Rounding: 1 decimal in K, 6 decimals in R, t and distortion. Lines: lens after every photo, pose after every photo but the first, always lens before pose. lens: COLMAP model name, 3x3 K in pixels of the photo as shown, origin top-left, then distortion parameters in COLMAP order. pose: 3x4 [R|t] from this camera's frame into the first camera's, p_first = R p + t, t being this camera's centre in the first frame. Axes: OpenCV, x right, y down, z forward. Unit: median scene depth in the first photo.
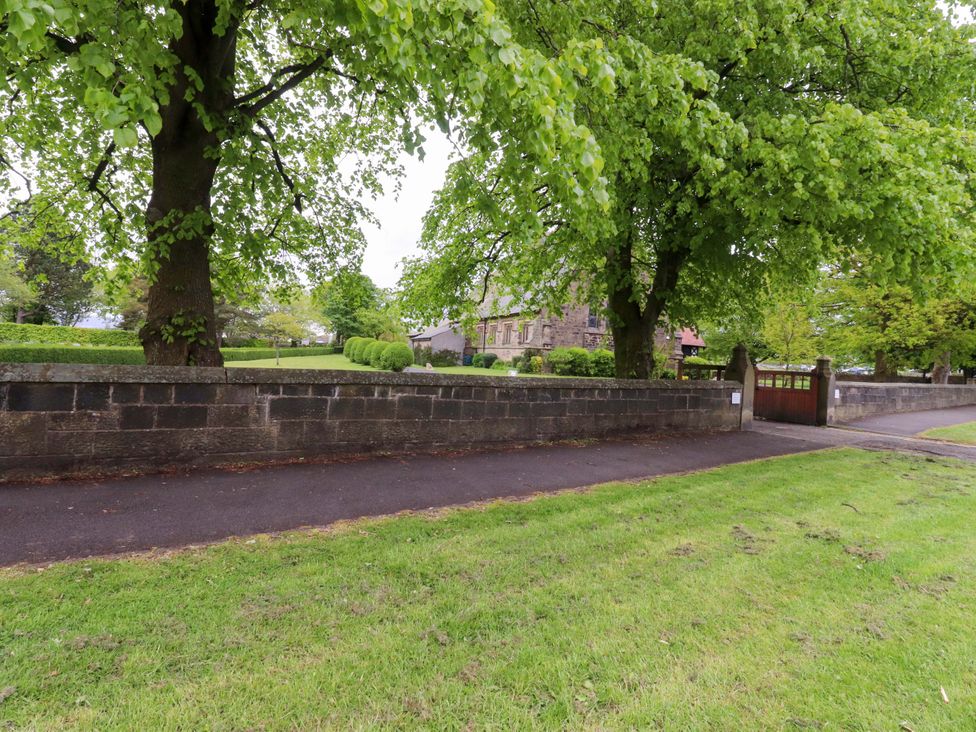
lens RADIAL K [[505.6, 0, 482.1], [0, 505.6, 348.3], [0, 0, 1]] dist [0.001788, -0.014495]
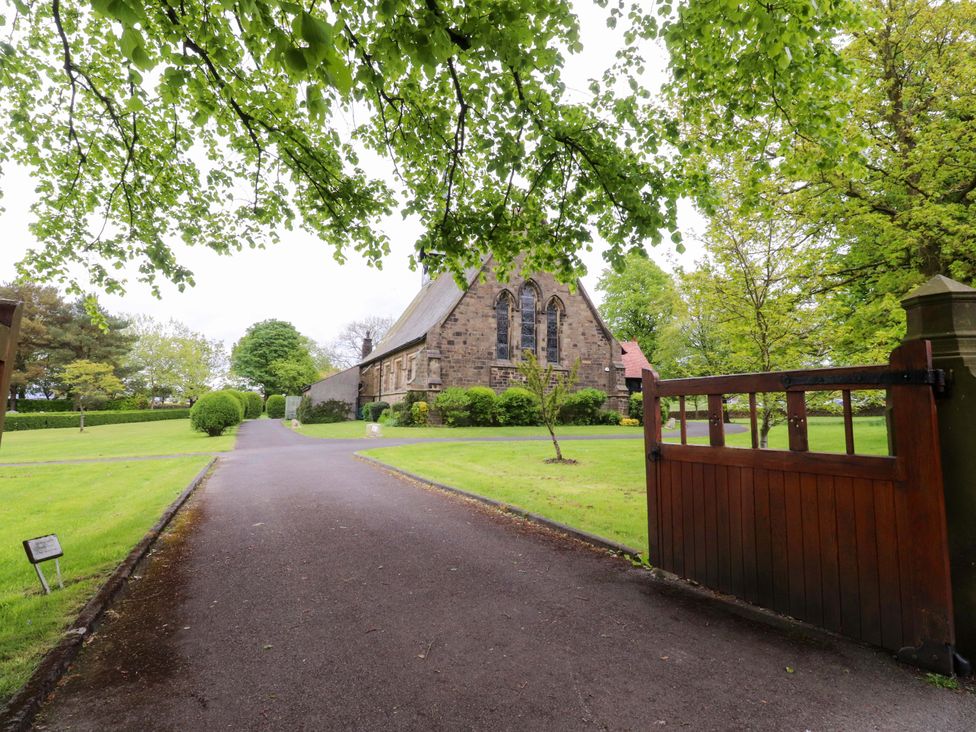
lens RADIAL K [[505.6, 0, 482.1], [0, 505.6, 348.3], [0, 0, 1]] dist [0.001788, -0.014495]
pose [[0.998012, -0.045510, 0.043592, 0.160968], [0.049739, 0.993600, -0.101413, 0.017092], [-0.038698, 0.103380, 0.993889, 0.267900]]
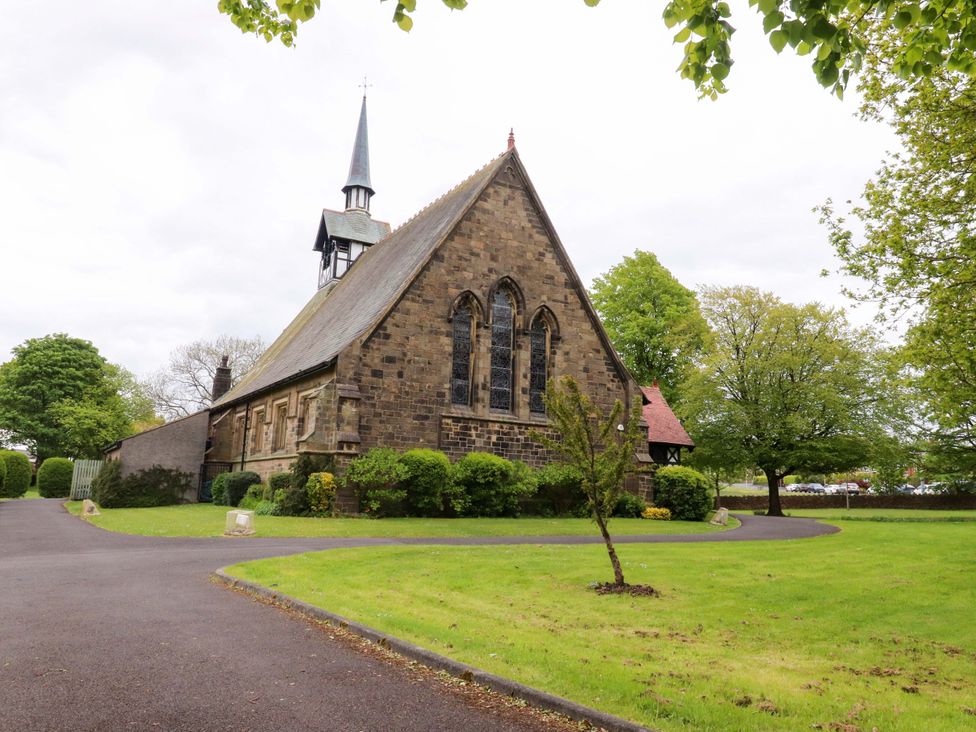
lens RADIAL K [[736.3, 0, 484.2], [0, 736.3, 346.2], [0, 0, 1]] dist [0.004944, 0.002398]
pose [[0.984511, 0.001123, 0.175317, 0.127589], [0.028750, 0.985408, -0.167761, 0.018455], [-0.172947, 0.170203, 0.970114, 0.360334]]
